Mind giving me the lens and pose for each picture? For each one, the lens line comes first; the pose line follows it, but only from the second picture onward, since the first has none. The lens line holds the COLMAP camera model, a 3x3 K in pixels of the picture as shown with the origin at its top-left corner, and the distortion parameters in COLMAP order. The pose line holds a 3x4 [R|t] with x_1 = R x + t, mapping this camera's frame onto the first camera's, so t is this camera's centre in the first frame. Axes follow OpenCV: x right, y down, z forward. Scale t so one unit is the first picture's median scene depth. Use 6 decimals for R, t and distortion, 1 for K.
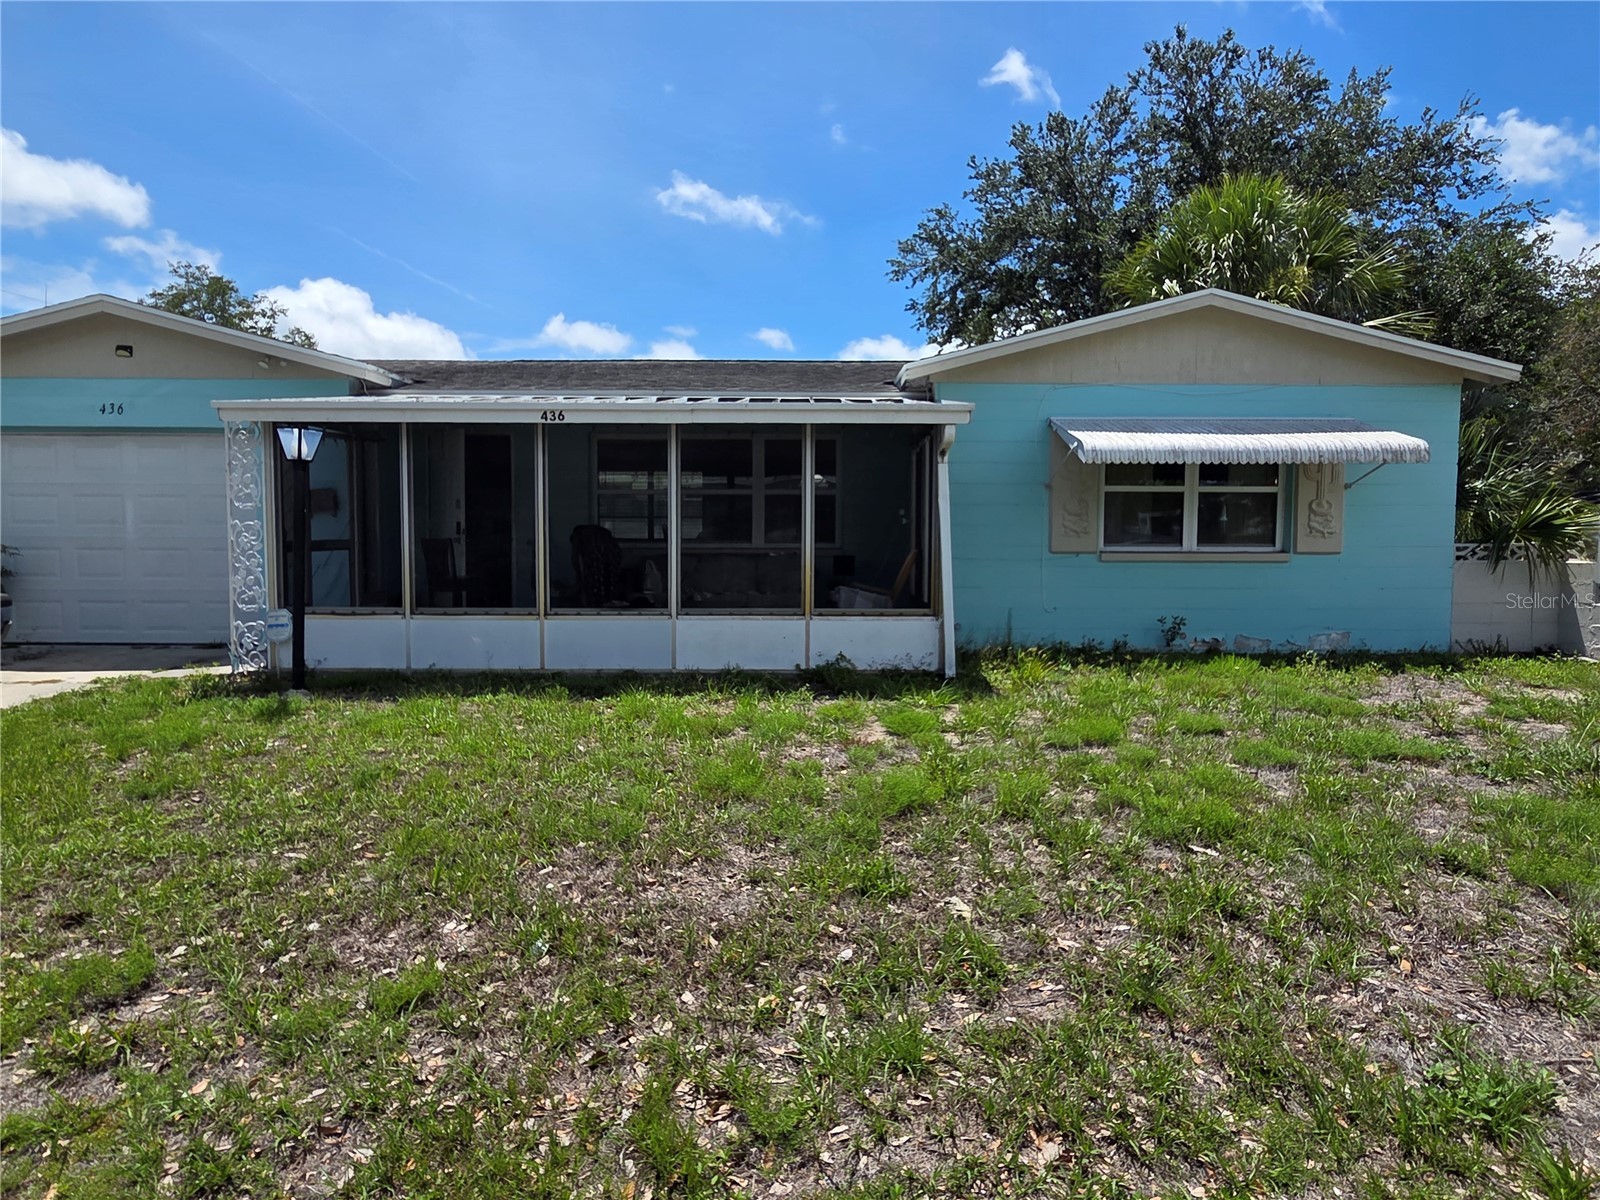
lens RADIAL K [[977.2, 0, 800.0], [0, 977.2, 600.0], [0, 0, 1]] dist [-0.005961, -0.003296]
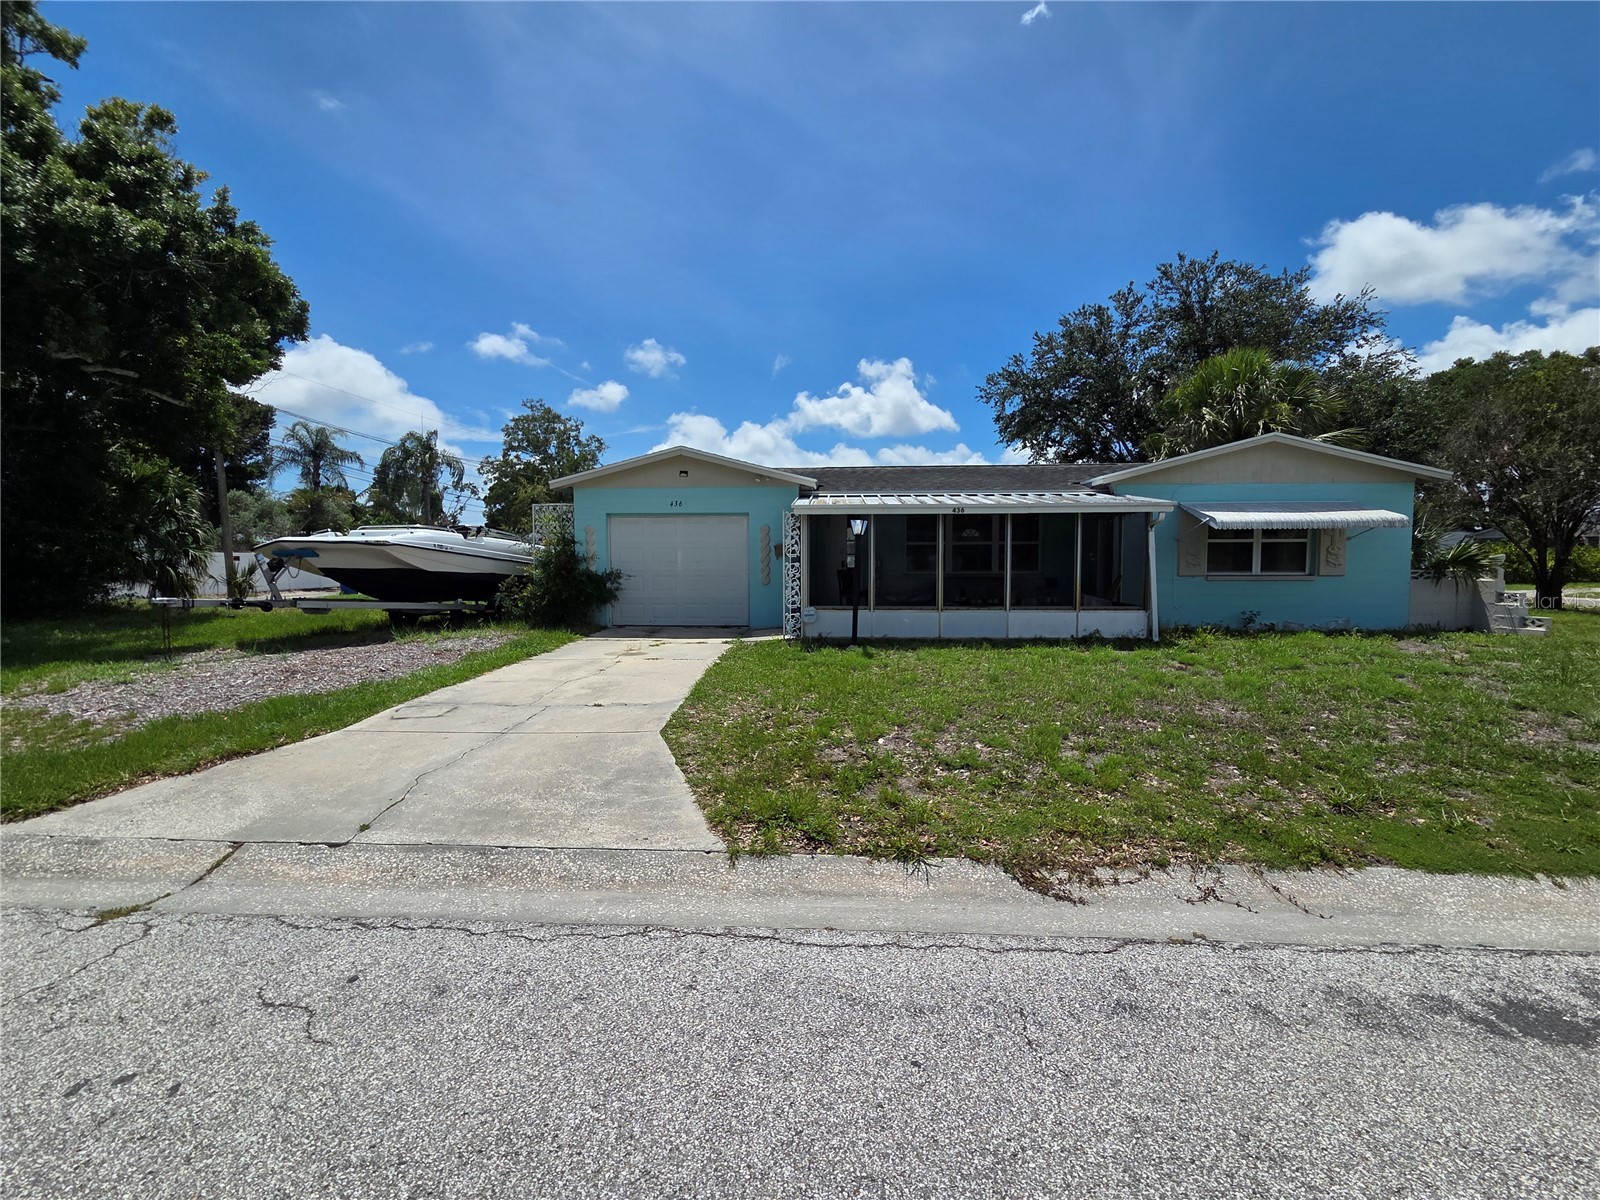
lens RADIAL K [[651.6, 0, 819.7], [0, 651.6, 591.2], [0, 0, 1]] dist [0.001362, -0.000097]
pose [[0.998296, -0.003497, -0.058249, -0.349559], [0.002316, 0.999791, -0.020330, 0.002963], [0.058308, 0.020160, 0.998095, -0.262636]]
